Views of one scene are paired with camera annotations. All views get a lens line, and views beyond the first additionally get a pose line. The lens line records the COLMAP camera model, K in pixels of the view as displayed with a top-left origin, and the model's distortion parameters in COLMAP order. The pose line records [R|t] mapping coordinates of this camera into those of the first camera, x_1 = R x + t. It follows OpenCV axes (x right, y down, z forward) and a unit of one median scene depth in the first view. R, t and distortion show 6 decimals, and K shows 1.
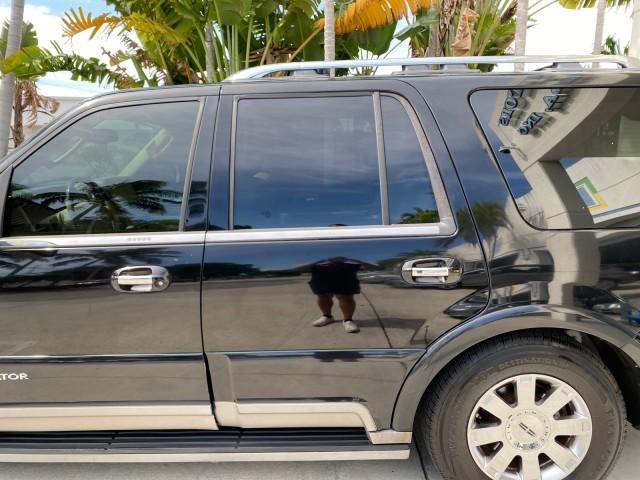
lens RADIAL K [[498.7, 0, 322.1], [0, 498.7, 236.3], [0, 0, 1]] dist [0.011297, -0.011749]
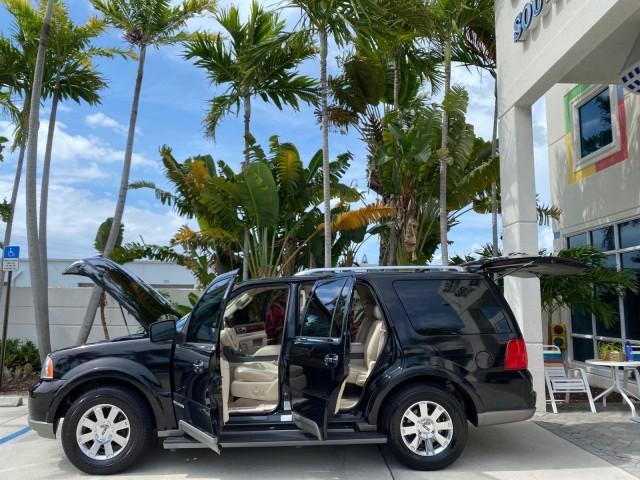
lens RADIAL K [[499.1, 0, 320.3], [0, 499.1, 234.5], [0, 0, 1]] dist [0.030242, -0.034261]
pose [[0.999568, -0.000296, 0.029388, -0.146674], [0.009148, 0.953400, -0.301570, 0.225508], [-0.027930, 0.301708, 0.952991, -1.448590]]
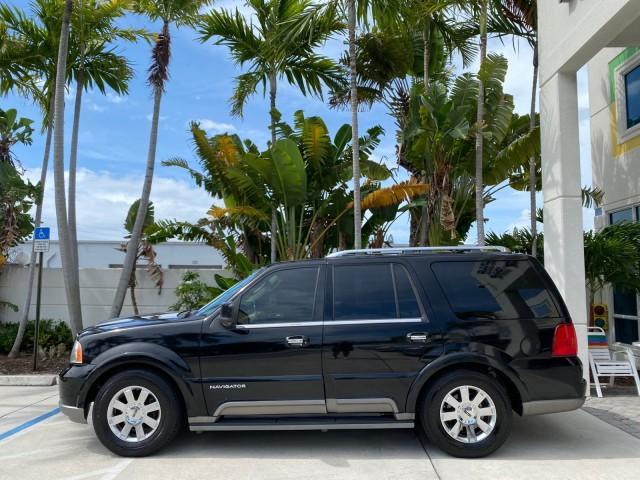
lens RADIAL K [[499.1, 0, 320.4], [0, 499.1, 235.1], [0, 0, 1]] dist [0.030242, -0.034261]
pose [[0.999728, -0.008754, -0.021594, -0.179432], [0.002746, 0.964549, -0.263889, 0.207155], [0.023139, 0.263759, 0.964311, -1.327095]]
